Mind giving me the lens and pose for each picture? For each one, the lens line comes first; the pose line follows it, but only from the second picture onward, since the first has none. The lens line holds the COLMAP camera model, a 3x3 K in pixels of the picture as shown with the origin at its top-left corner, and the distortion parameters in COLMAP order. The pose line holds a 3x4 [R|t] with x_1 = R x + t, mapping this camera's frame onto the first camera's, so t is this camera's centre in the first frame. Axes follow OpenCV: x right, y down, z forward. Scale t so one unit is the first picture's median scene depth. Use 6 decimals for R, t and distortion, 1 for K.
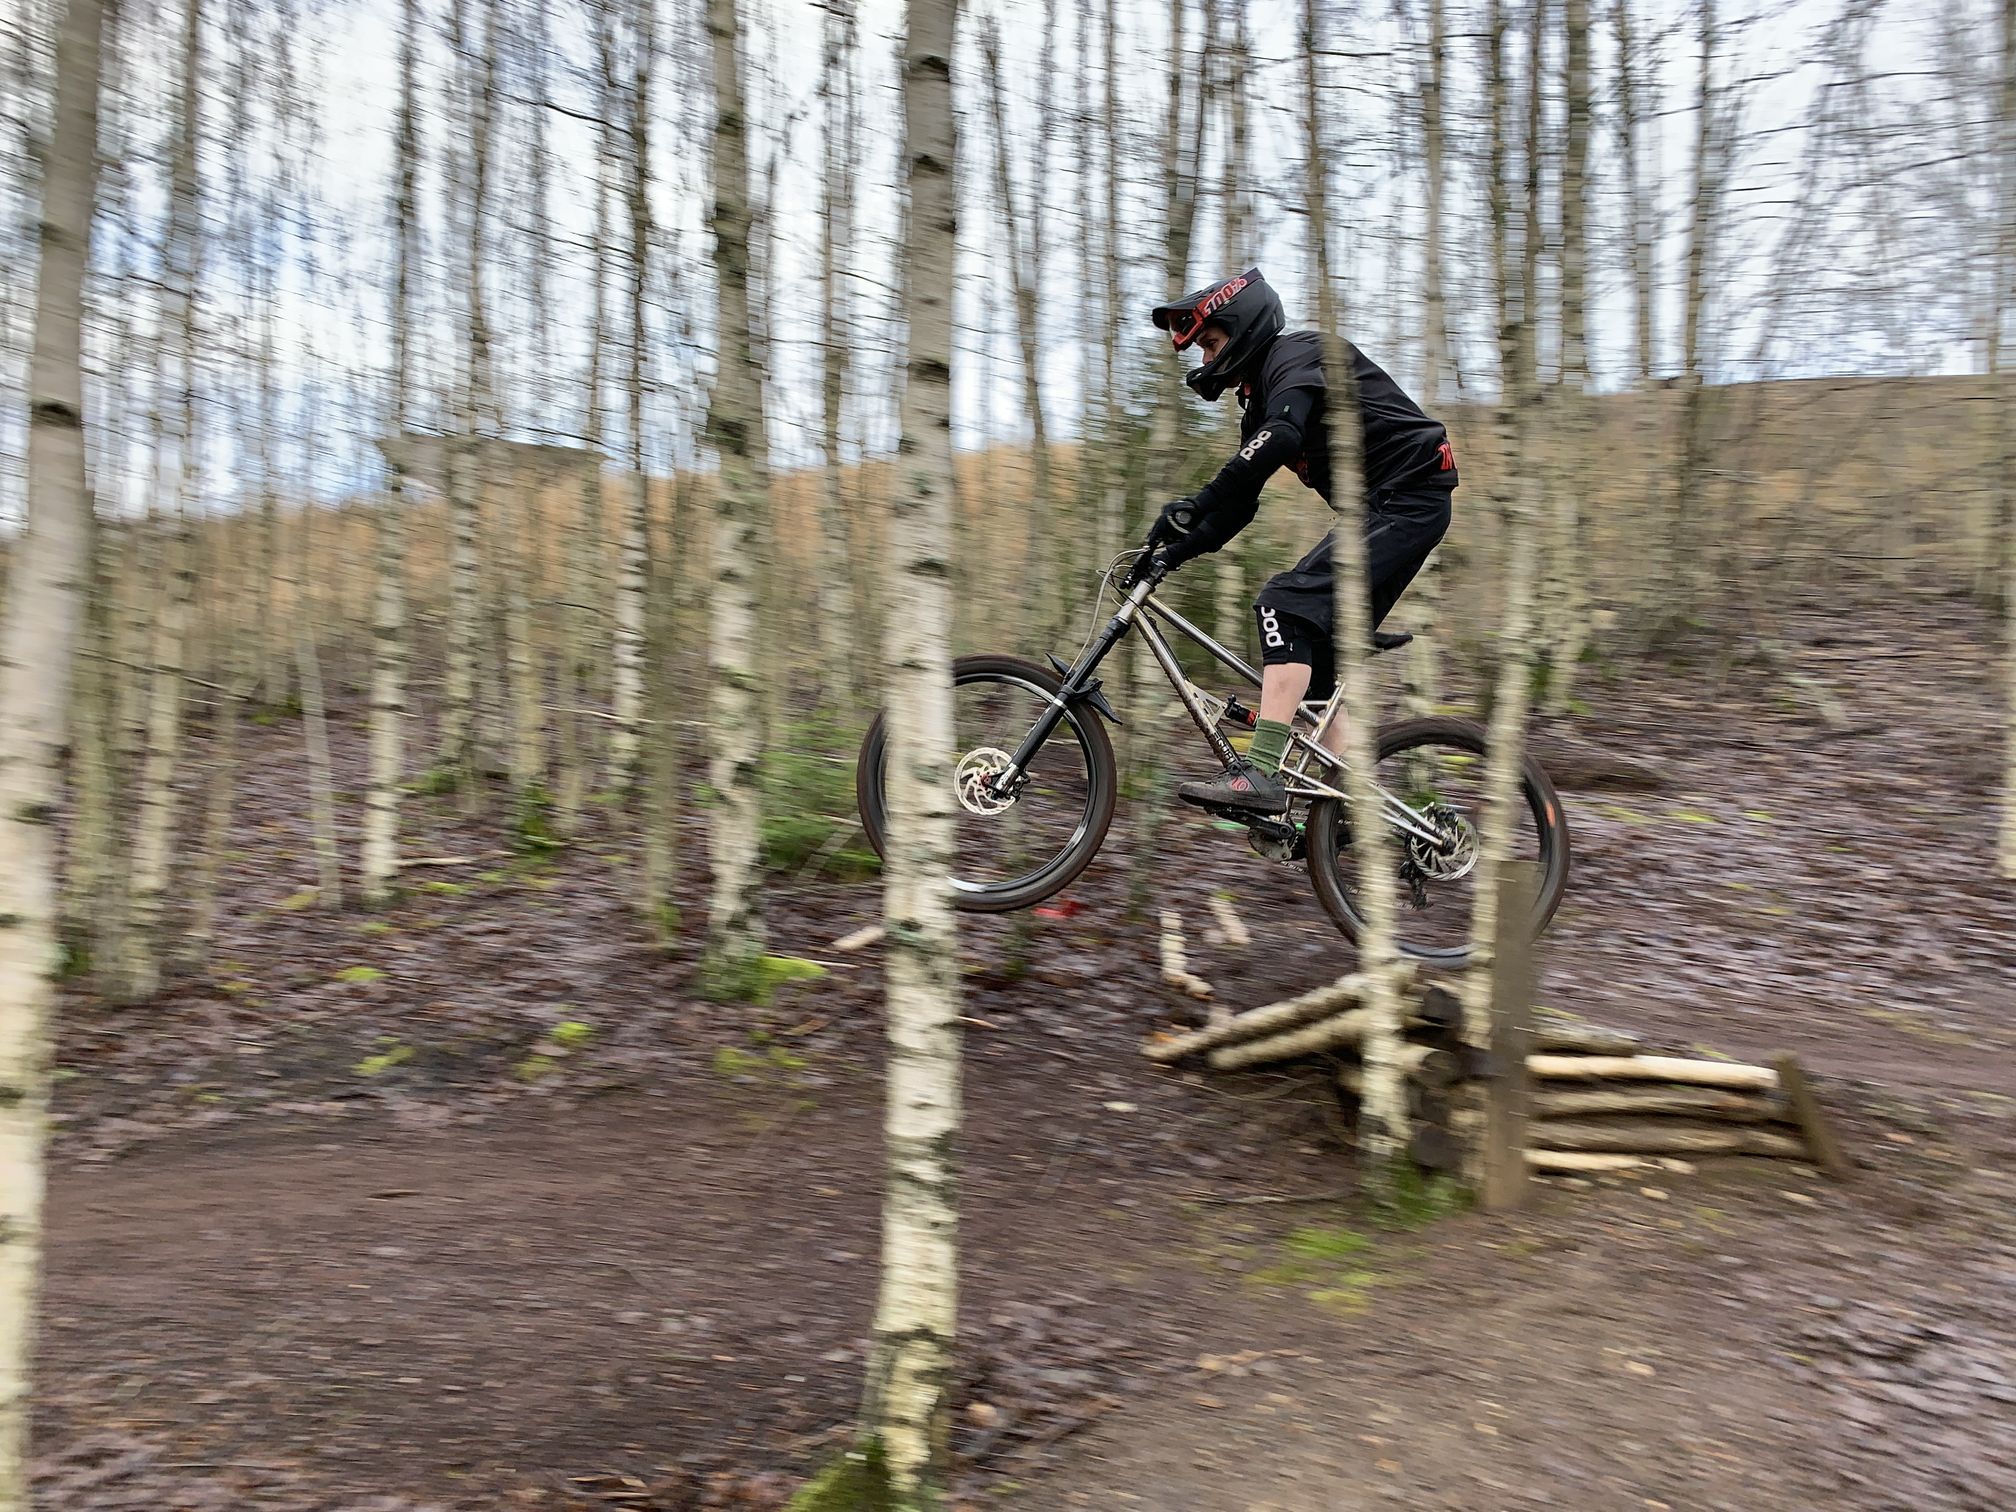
lens RADIAL K [[1524.7, 0, 990.2], [0, 1524.7, 736.5], [0, 0, 1]] dist [0.035866, -0.038803]
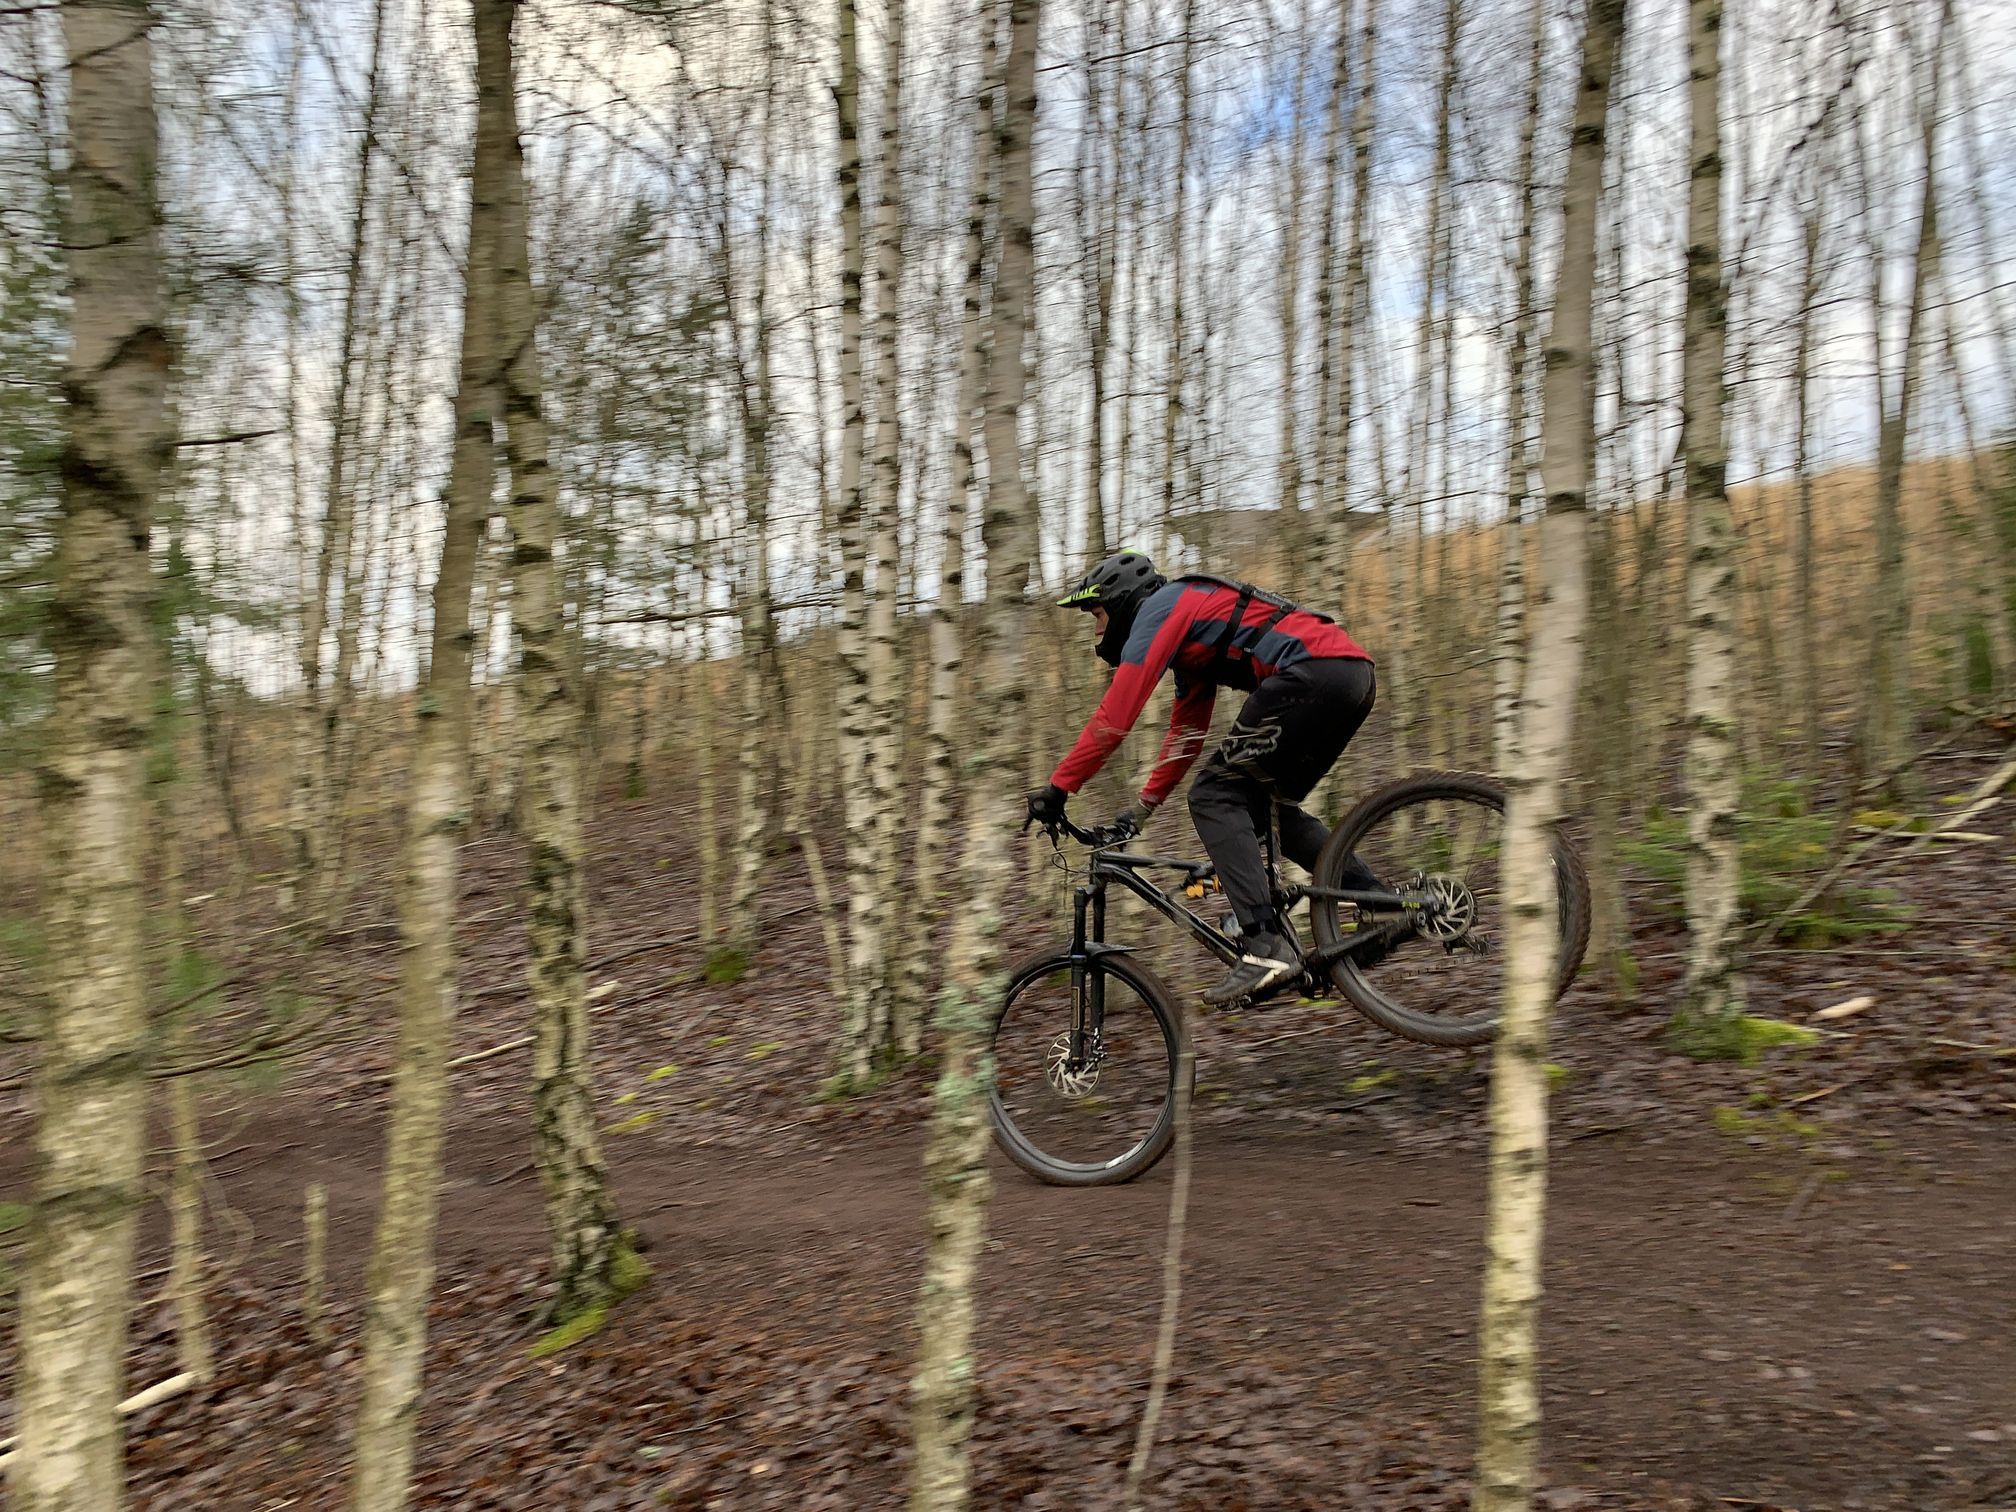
lens RADIAL K [[1524.7, 0, 981.7], [0, 1524.7, 753.9], [0, 0, 1]] dist [0.035866, -0.038803]
pose [[0.880665, 0.000978, -0.473739, -0.153027], [-0.013503, 0.999643, -0.023039, 0.010305], [0.473547, 0.026687, 0.880364, -0.110129]]
